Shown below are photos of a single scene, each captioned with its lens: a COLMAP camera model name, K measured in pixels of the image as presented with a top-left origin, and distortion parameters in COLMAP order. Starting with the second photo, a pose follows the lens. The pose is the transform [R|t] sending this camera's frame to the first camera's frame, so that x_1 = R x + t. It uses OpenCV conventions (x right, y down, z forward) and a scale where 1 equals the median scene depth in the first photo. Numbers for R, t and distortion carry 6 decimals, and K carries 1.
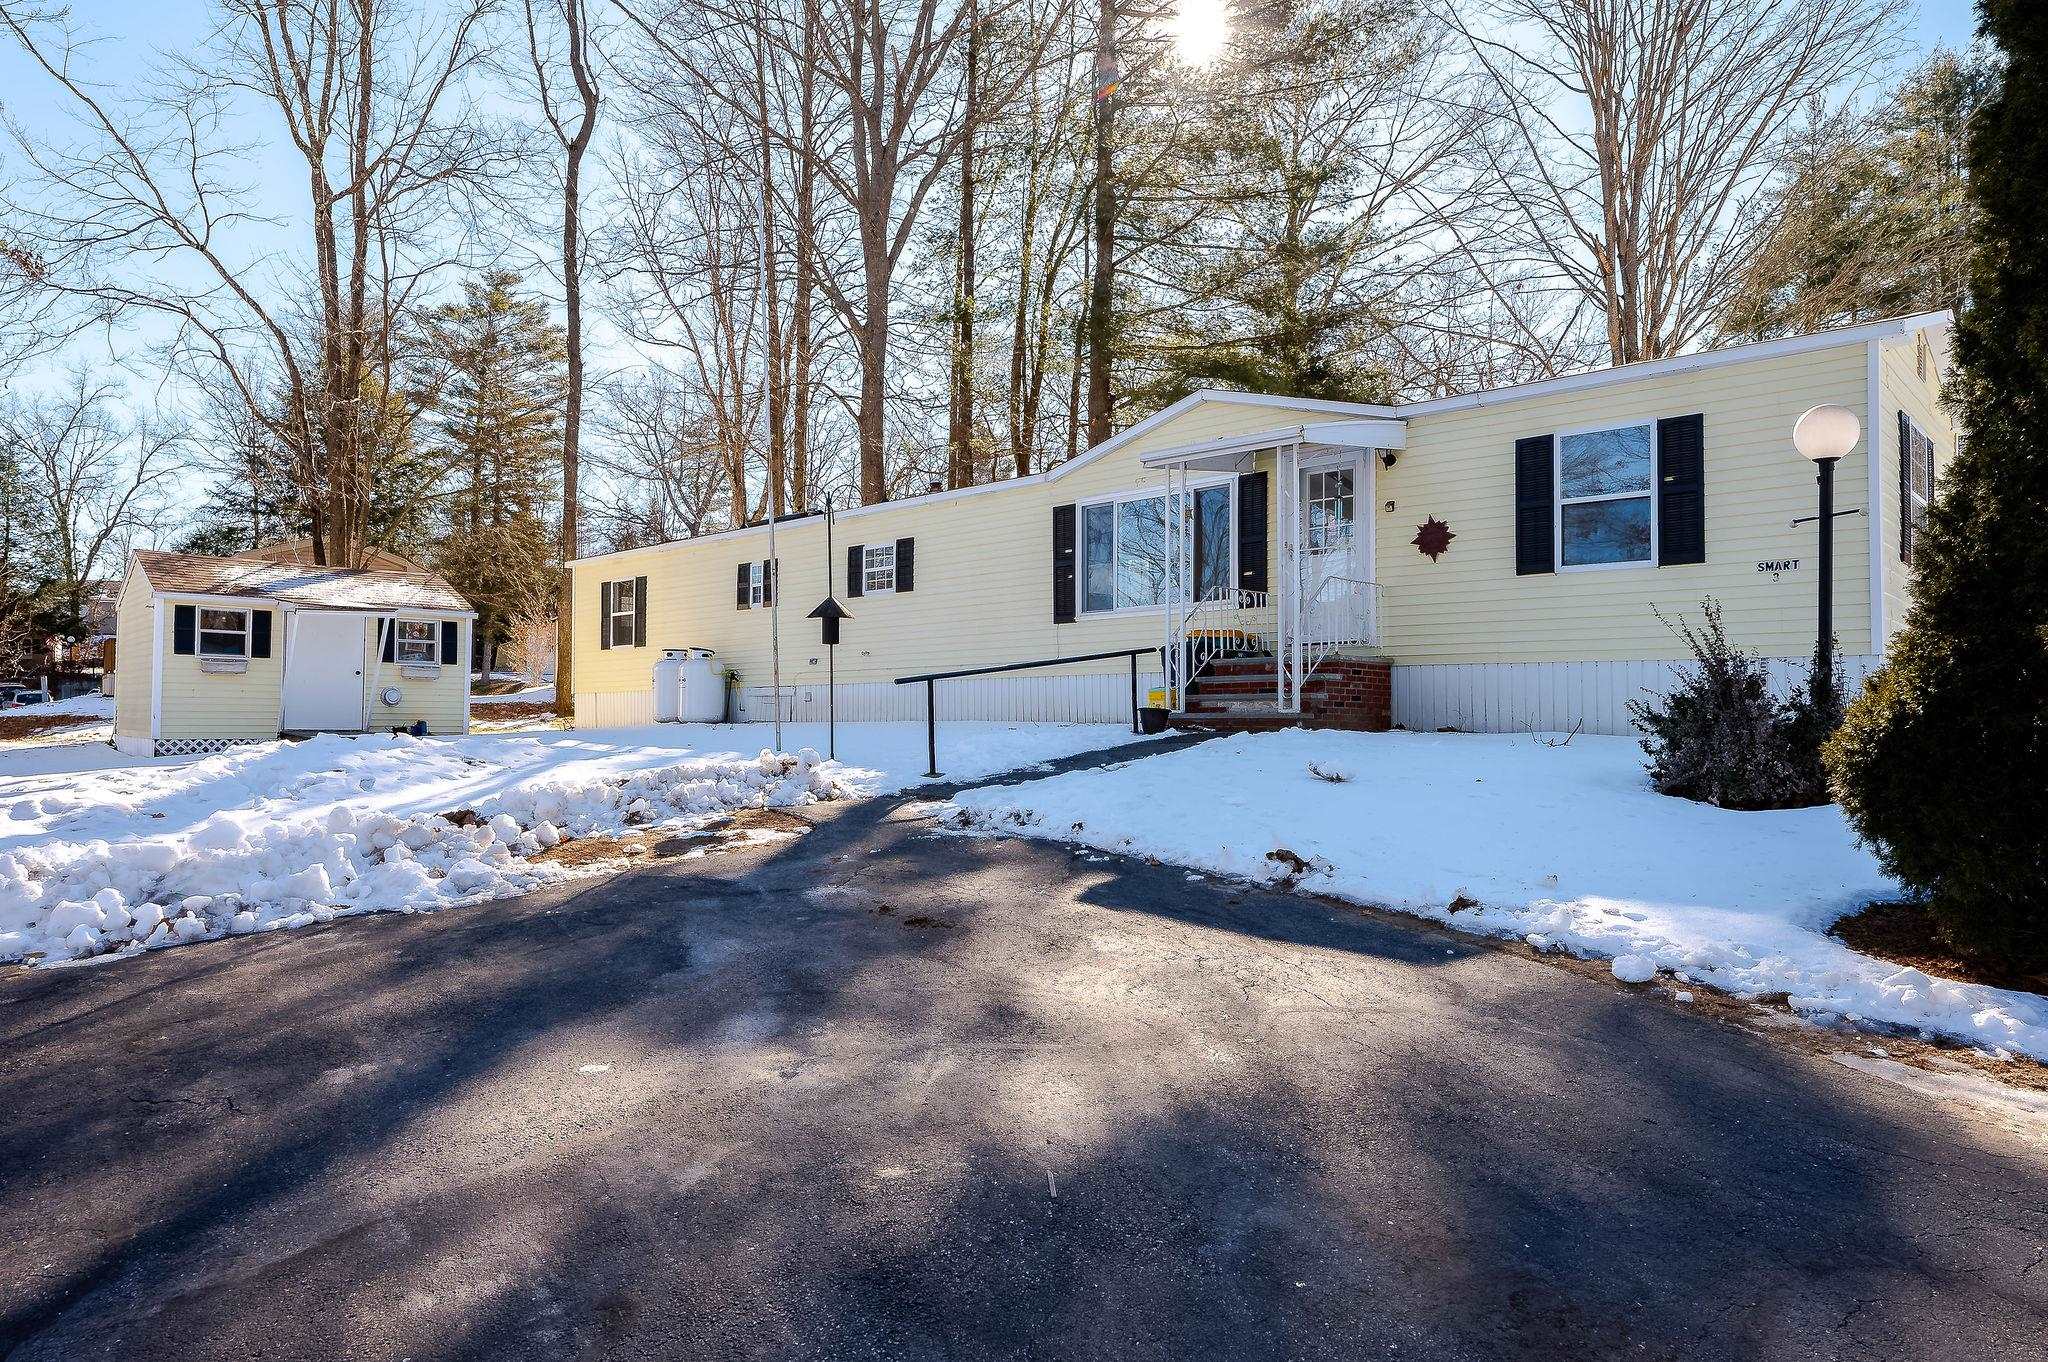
lens RADIAL K [[1272.4, 0, 1038.5], [0, 1272.4, 685.5], [0, 0, 1]] dist [0.002770, -0.003112]
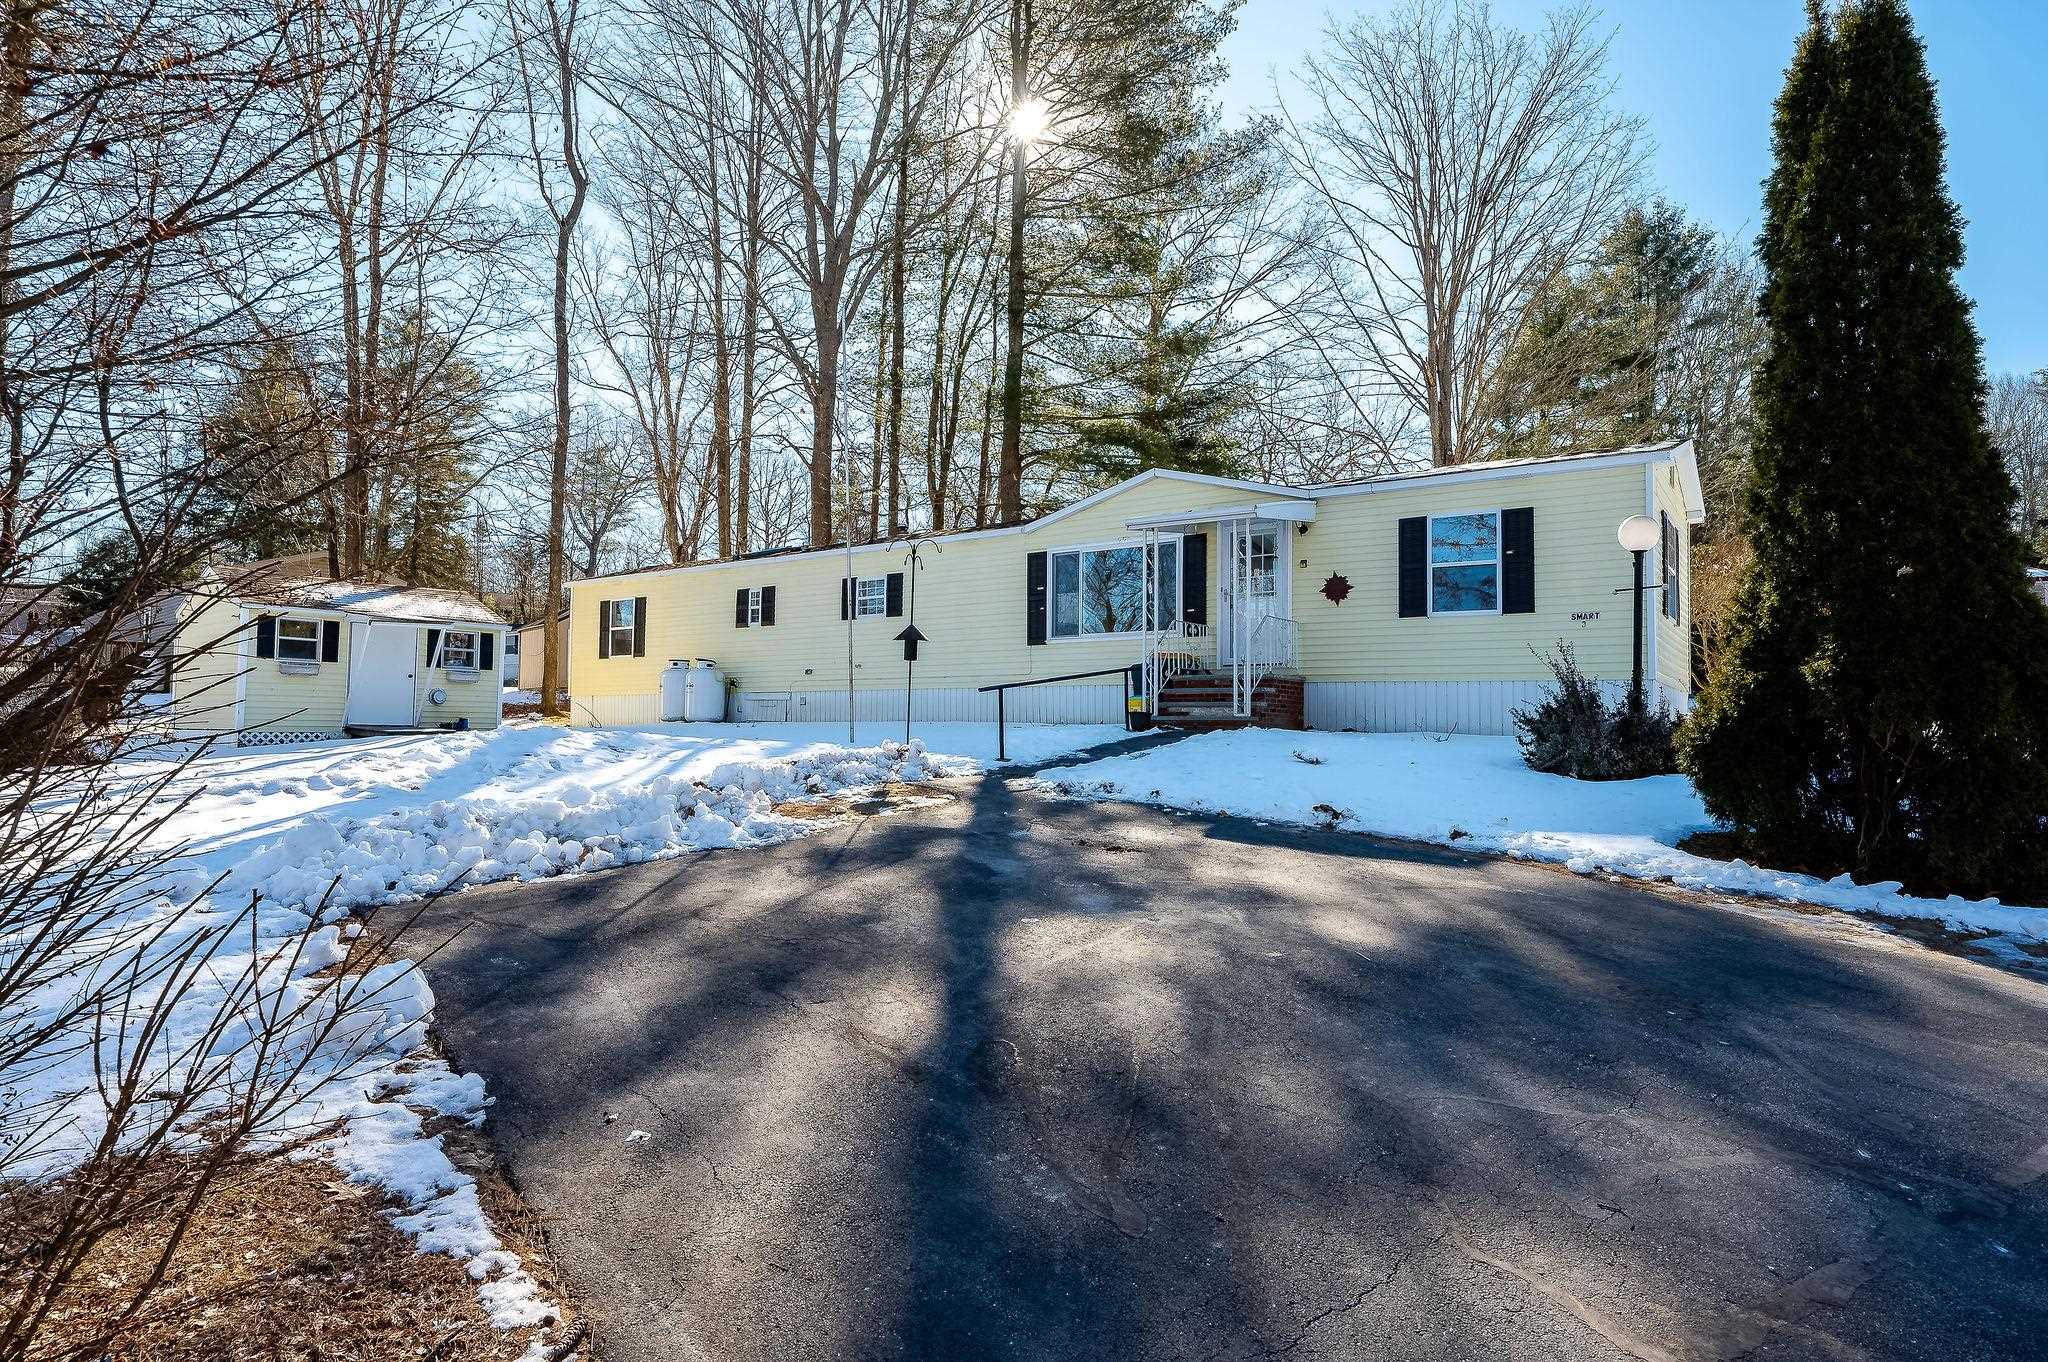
lens RADIAL K [[1131.6, 0, 1025.2], [0, 1131.6, 684.9], [0, 0, 1]] dist [0.000653, -0.001748]
pose [[0.991154, 0.012684, 0.132112, -0.109828], [-0.011576, 0.999891, -0.009153, 0.001044], [-0.132214, 0.007543, 0.991192, -0.093057]]
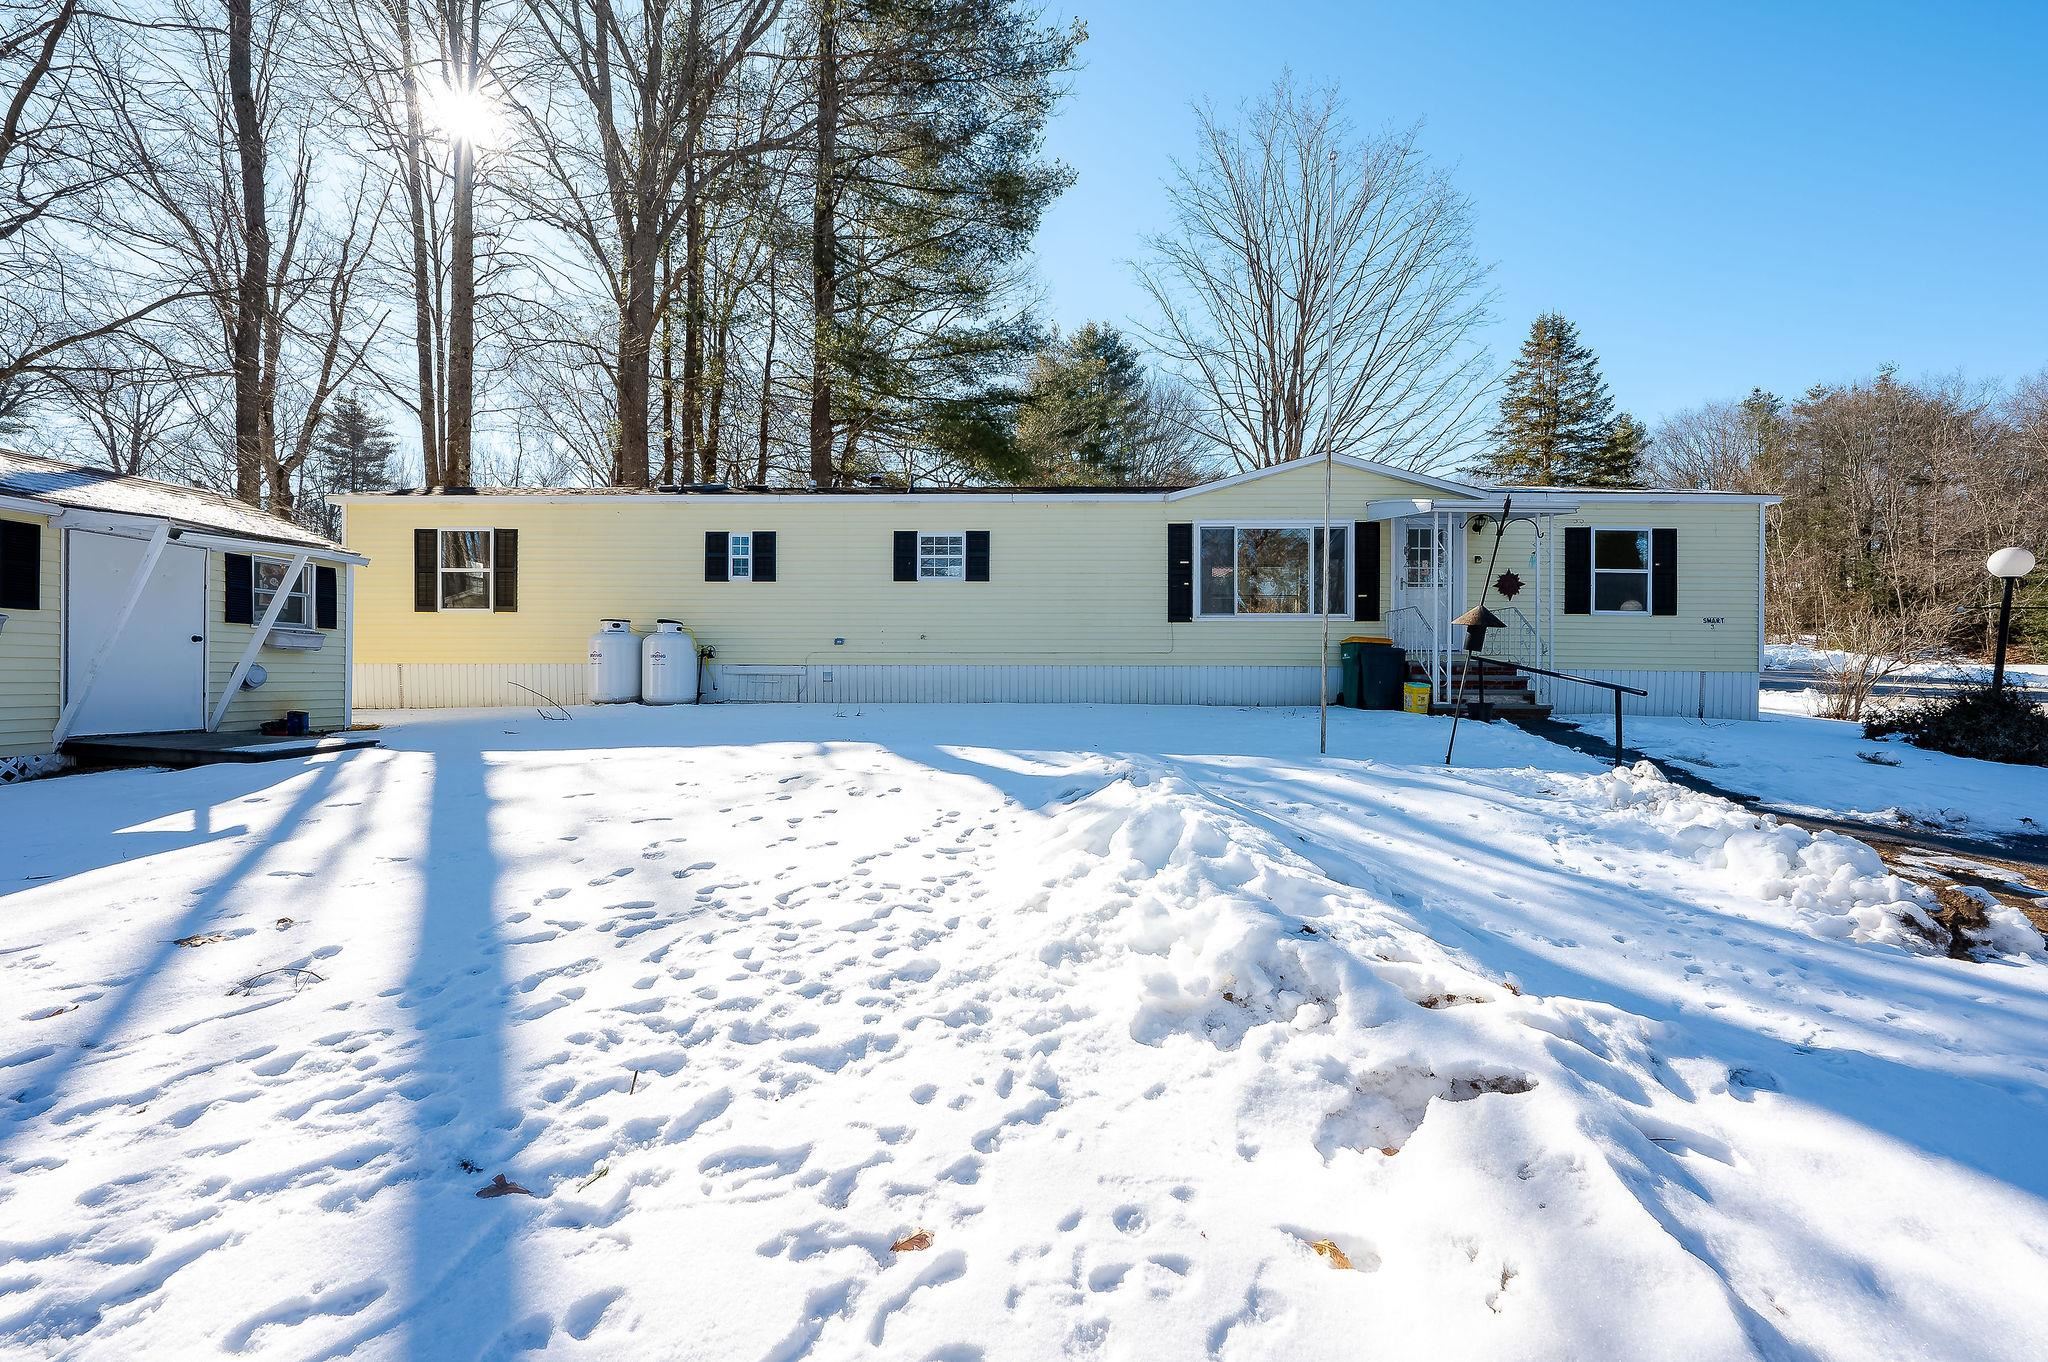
lens RADIAL K [[800.5, 0, 1009.8], [0, 800.5, 678.1], [0, 0, 1]] dist [-0.003415, -0.000133]
pose [[0.745095, -0.001003, 0.666957, -0.473160], [-0.024026, 0.999309, 0.028344, -0.010758], [-0.666525, -0.037144, 0.744557, 0.425105]]
